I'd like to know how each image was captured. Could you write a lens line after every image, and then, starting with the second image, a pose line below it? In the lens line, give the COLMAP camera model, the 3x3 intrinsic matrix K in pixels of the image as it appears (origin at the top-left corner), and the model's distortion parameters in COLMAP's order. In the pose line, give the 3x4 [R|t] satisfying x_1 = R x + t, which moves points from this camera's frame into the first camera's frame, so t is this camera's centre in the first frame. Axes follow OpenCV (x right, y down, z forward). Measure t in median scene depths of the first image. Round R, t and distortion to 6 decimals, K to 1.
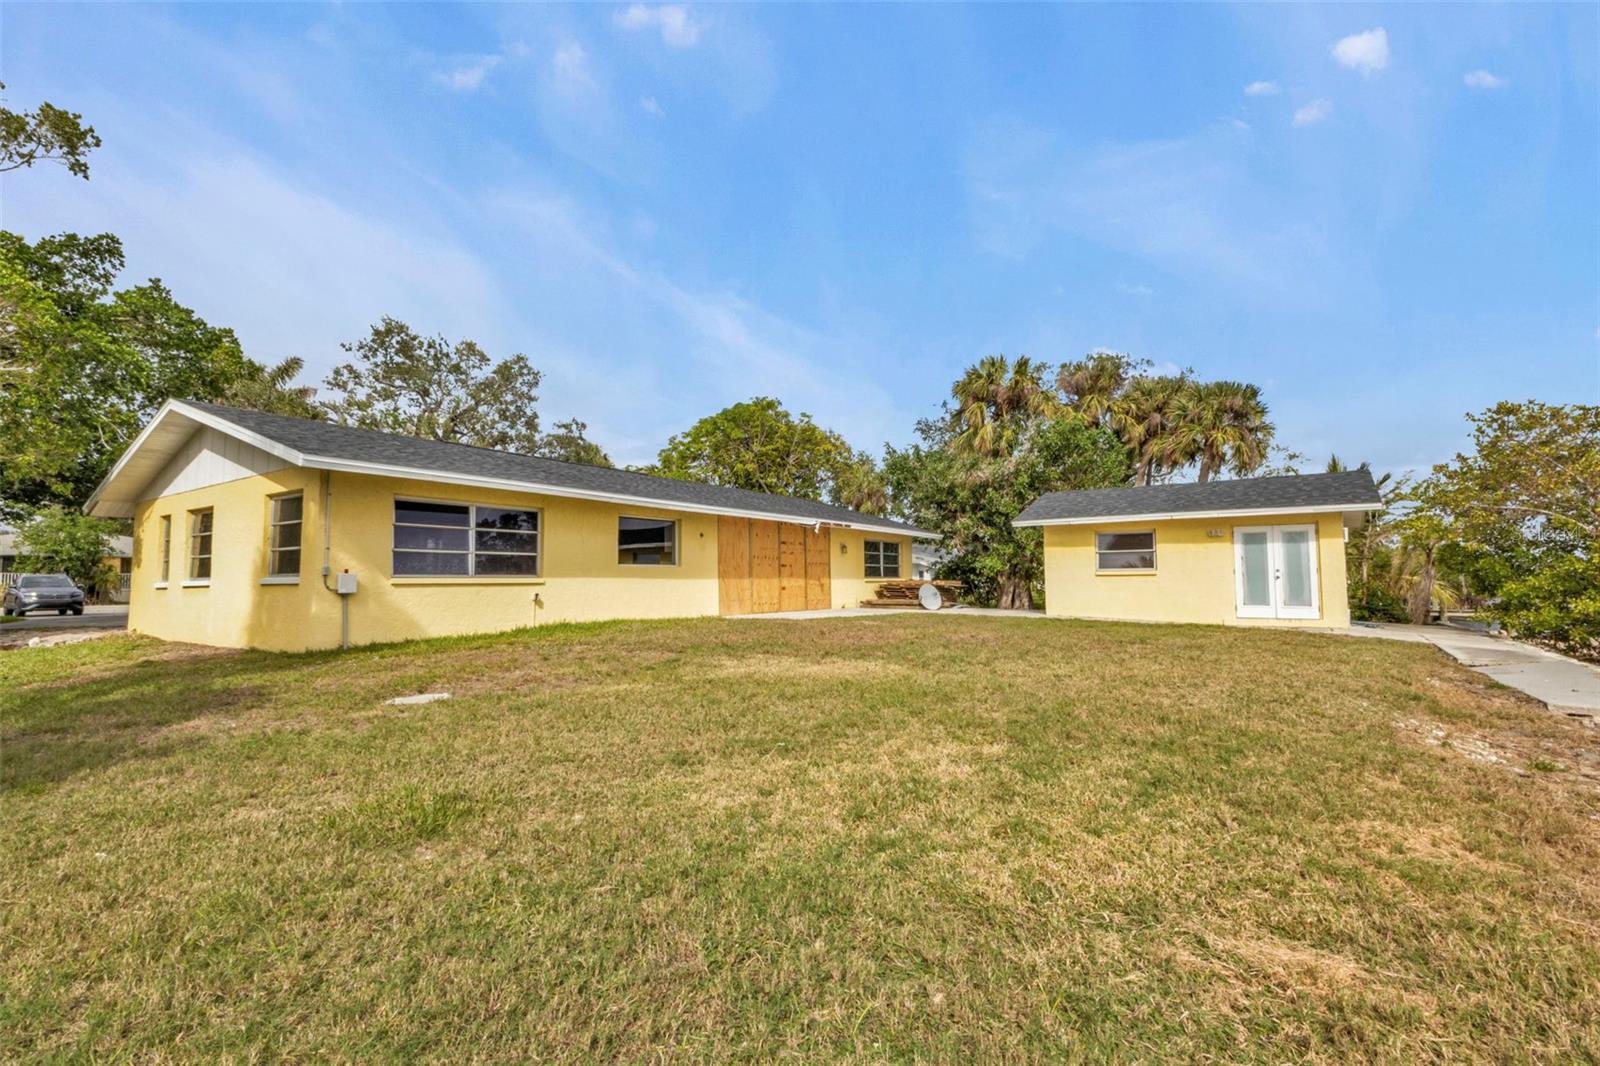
lens RADIAL K [[746.6, 0, 800.0], [0, 746.6, 533.0], [0, 0, 1]] dist [0.032659, -0.014945]
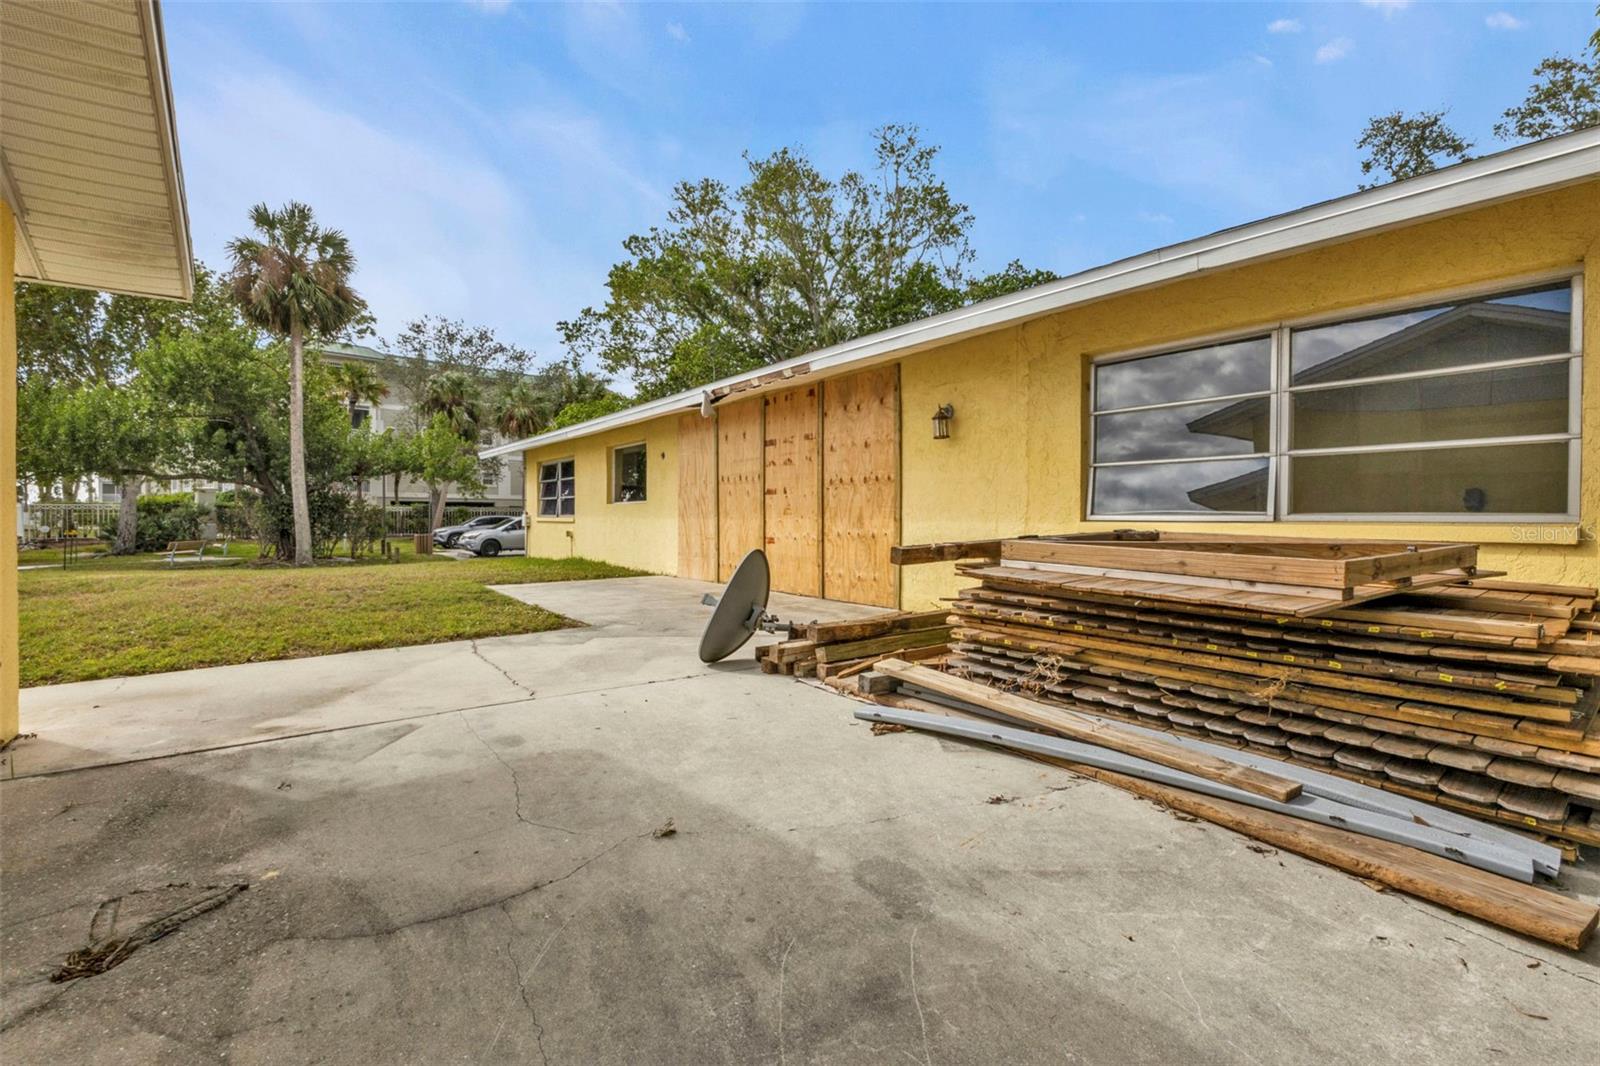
lens RADIAL K [[746.6, 0, 800.0], [0, 746.6, 533.0], [0, 0, 1]] dist [0.032659, -0.014945]
pose [[-0.368315, 0.029907, -0.929220, 0.325705], [0.063364, 0.997966, 0.007004, 0.054086], [0.927539, -0.056300, -0.369461, 0.956005]]
